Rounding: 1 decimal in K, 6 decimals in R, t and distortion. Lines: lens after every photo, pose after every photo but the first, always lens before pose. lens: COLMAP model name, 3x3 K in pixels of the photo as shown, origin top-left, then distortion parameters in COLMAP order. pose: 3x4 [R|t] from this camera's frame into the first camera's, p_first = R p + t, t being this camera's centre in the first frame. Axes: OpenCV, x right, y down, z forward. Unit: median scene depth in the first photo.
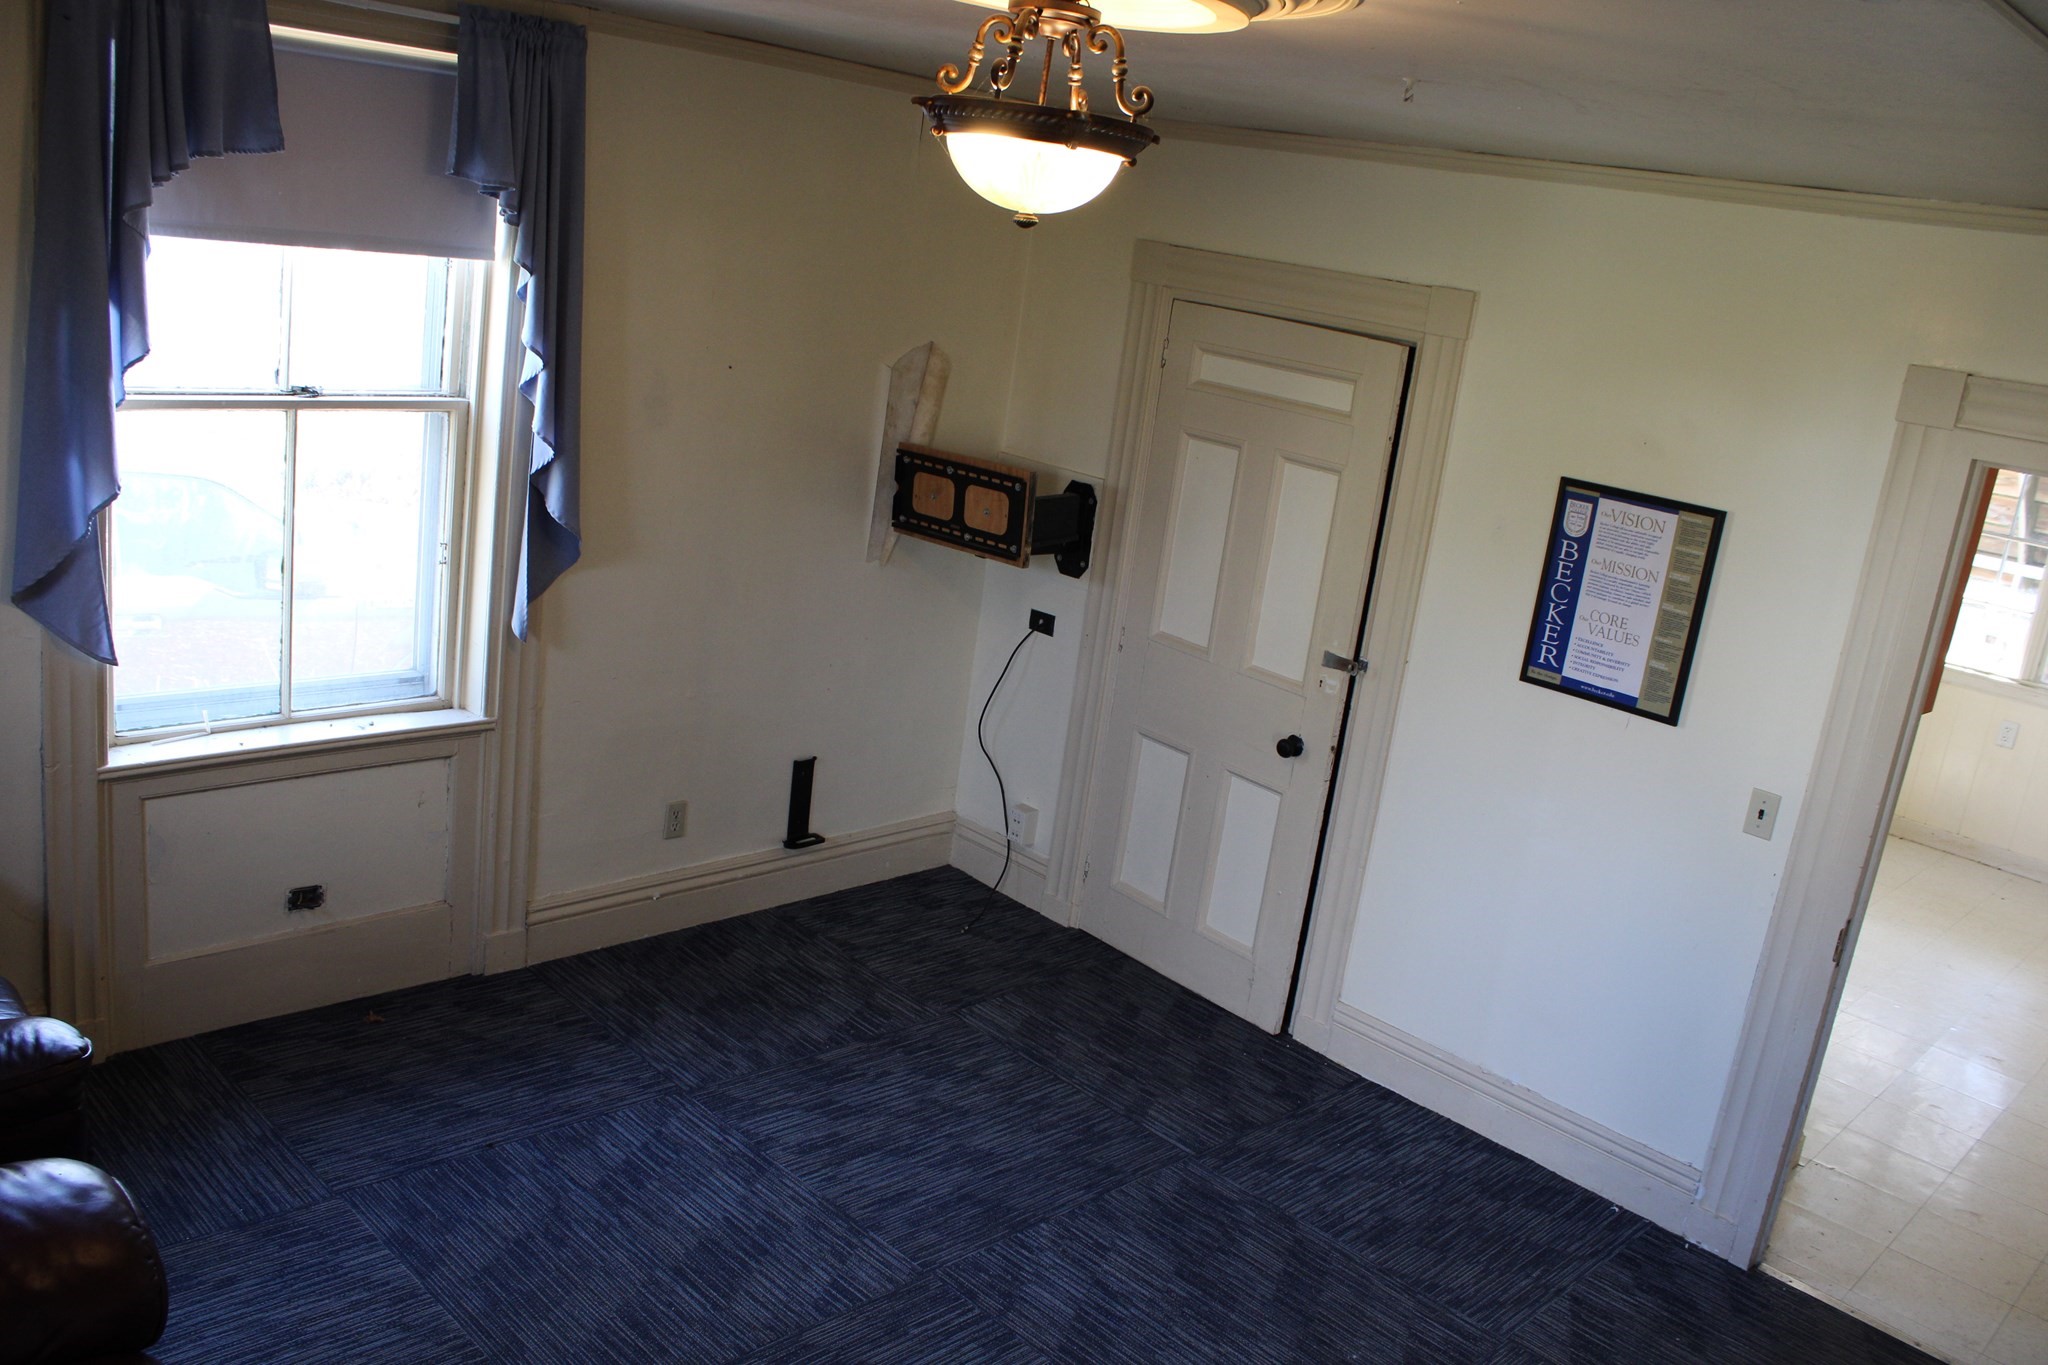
lens RADIAL K [[1745.3, 0, 1008.8], [0, 1745.3, 685.8], [0, 0, 1]] dist [-0.157524, 0.143797]
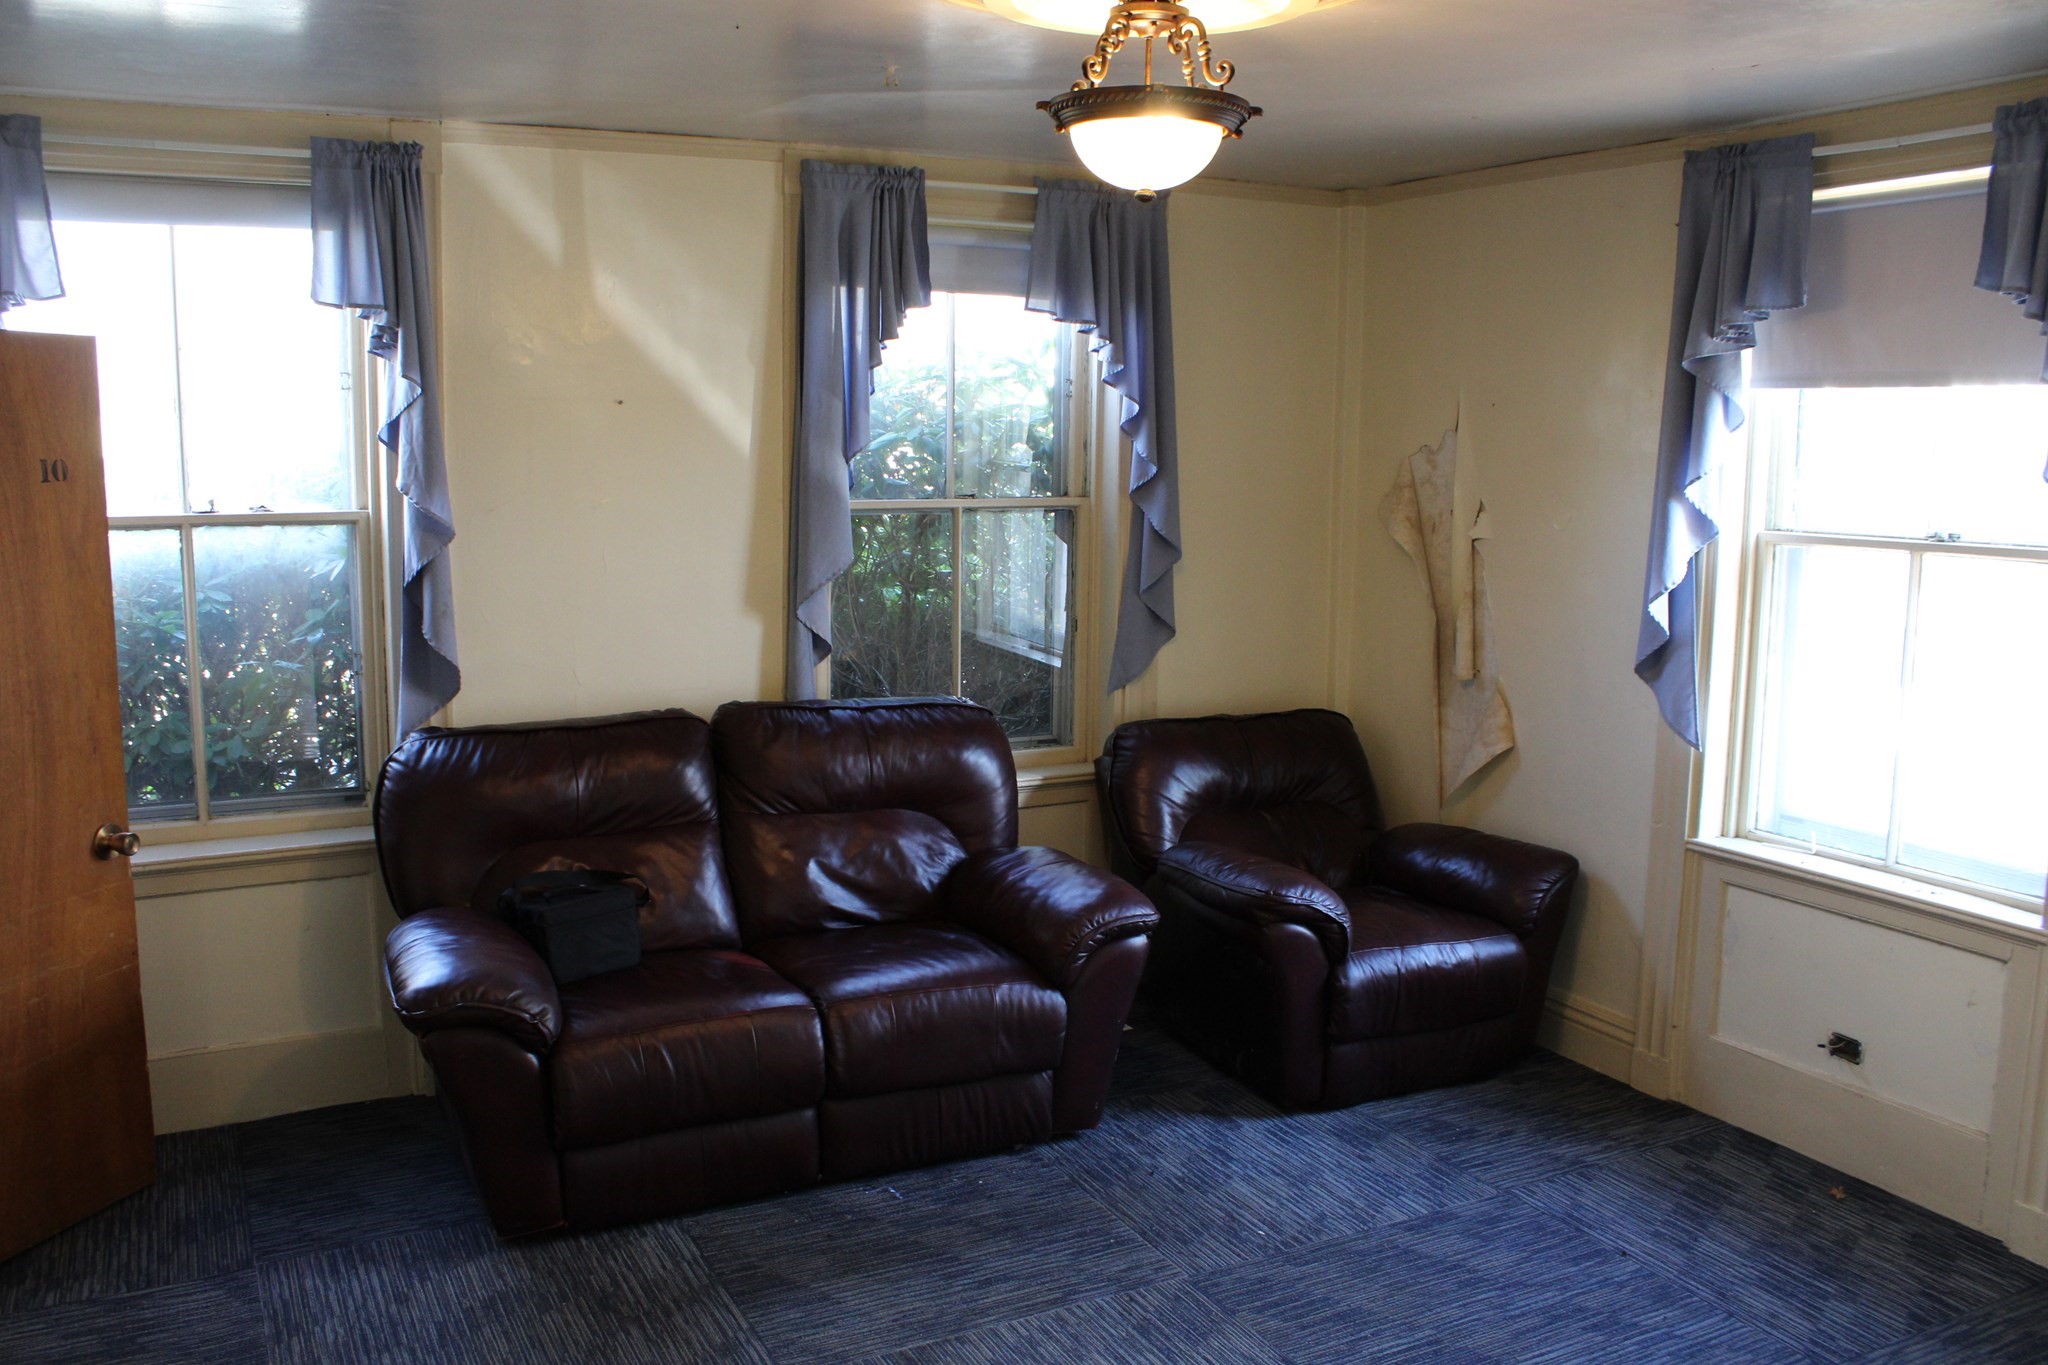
lens RADIAL K [[1745.3, 0, 1008.8], [0, 1745.3, 685.8], [0, 0, 1]] dist [-0.157524, 0.143797]
pose [[-0.320443, -0.001520, -0.947267, 0.698960], [-0.297198, 0.949668, 0.099013, -0.027676], [0.899438, 0.313254, -0.304766, 0.851163]]
